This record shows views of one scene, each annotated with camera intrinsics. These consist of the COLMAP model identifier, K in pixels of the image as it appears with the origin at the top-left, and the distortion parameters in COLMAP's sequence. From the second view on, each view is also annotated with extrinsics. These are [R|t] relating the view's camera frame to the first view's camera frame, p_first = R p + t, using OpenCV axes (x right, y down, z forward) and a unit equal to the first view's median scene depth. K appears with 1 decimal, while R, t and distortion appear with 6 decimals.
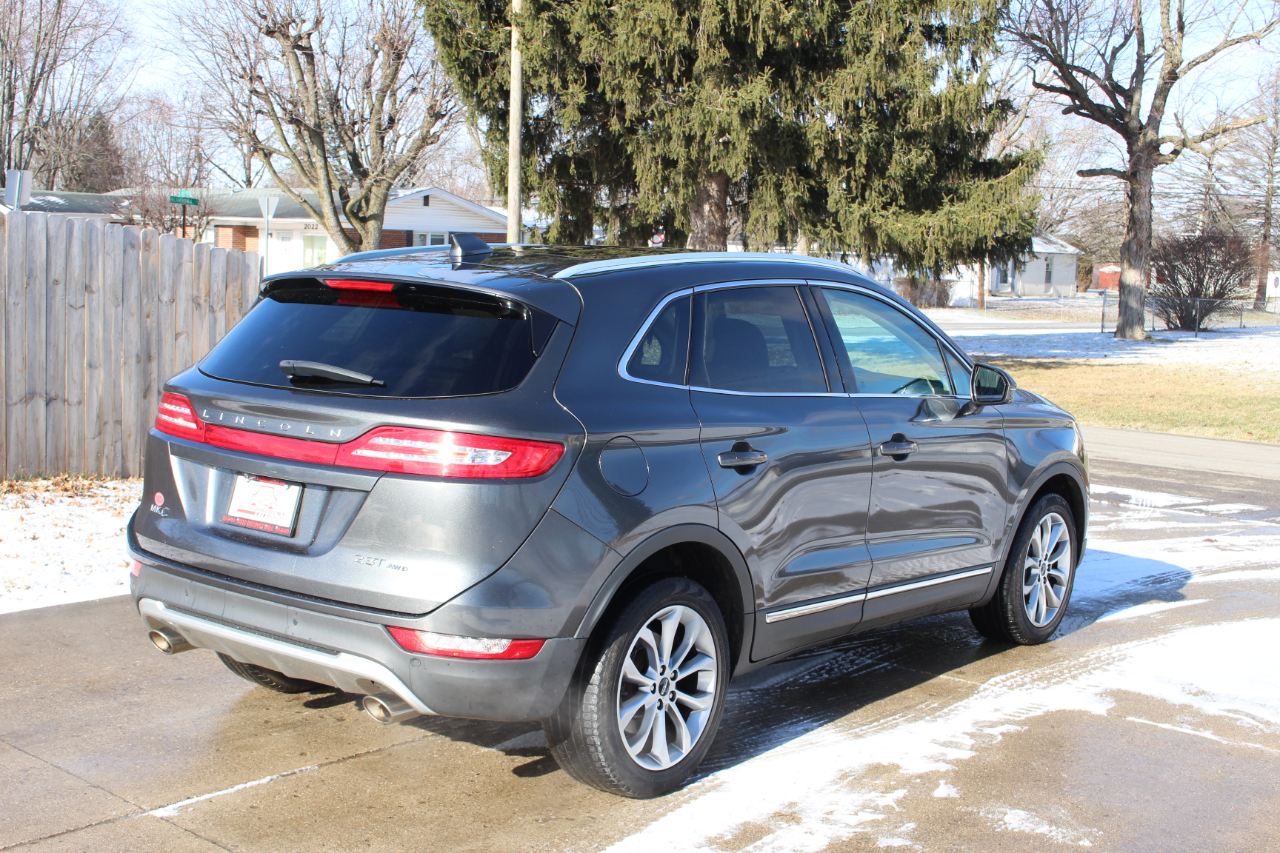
lens RADIAL K [[1656.5, 0, 663.8], [0, 1656.5, 427.6], [0, 0, 1]] dist [-0.060551, 0.029015]
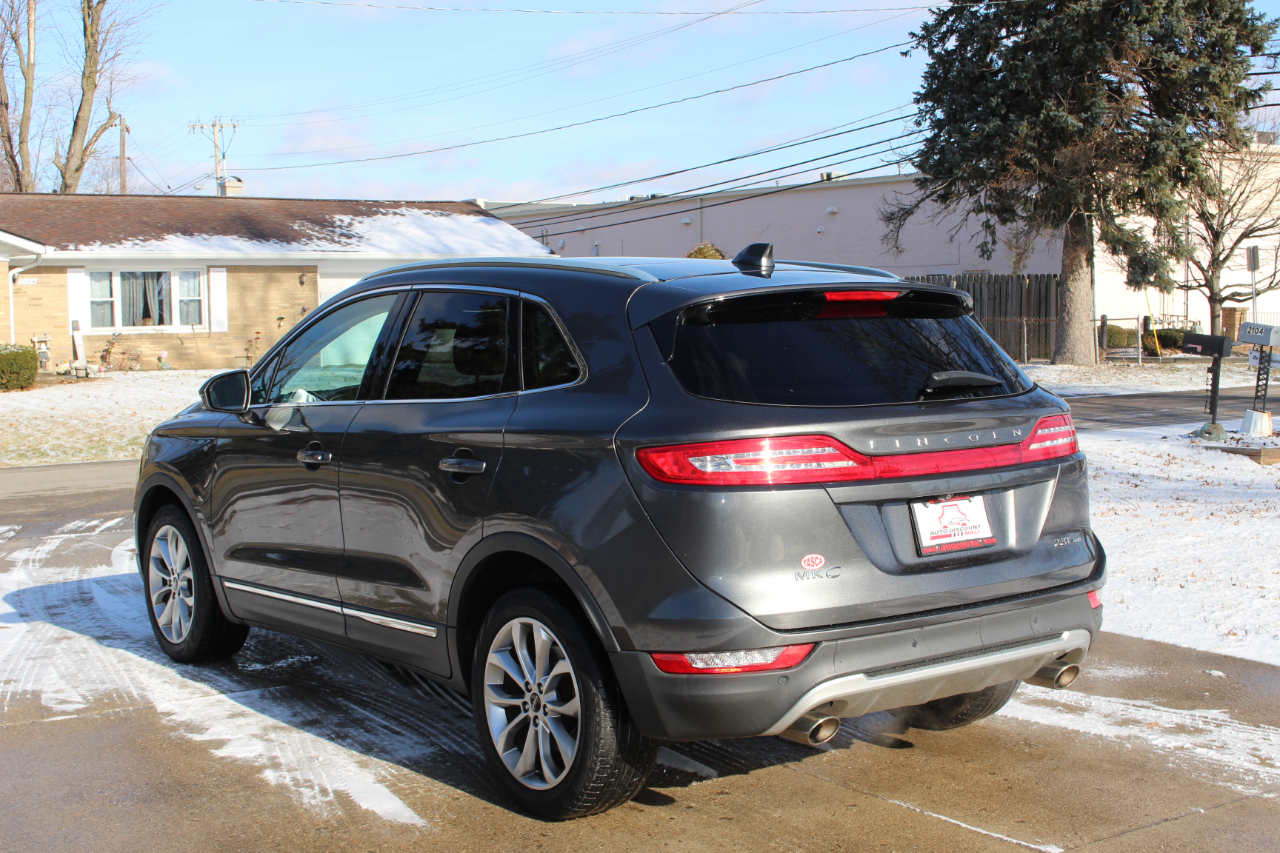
lens RADIAL K [[1656.5, 0, 663.8], [0, 1656.5, 427.6], [0, 0, 1]] dist [-0.060551, 0.029015]
pose [[0.231153, -0.111175, 0.966545, -0.274599], [0.123499, 0.988766, 0.084196, -0.025202], [-0.965047, 0.099905, 0.242287, 0.210579]]
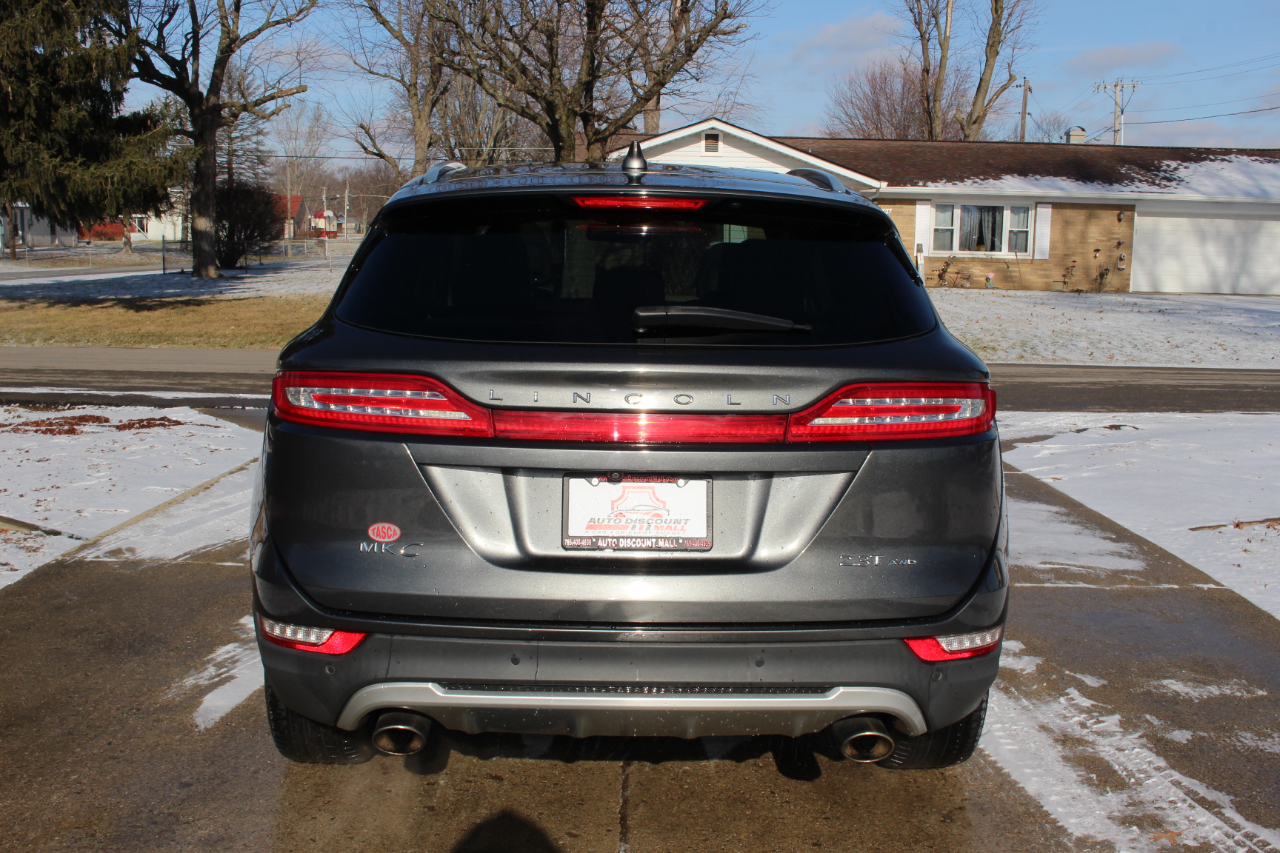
lens RADIAL K [[1346.0, 0, 640.0], [0, 1346.0, 426.5], [0, 0, 1]] dist [-0.095279, 0.047672]
pose [[0.762271, -0.113325, 0.637260, -0.138005], [0.076595, 0.993429, 0.085042, -0.008939], [-0.642710, -0.016014, 0.765942, 0.126745]]
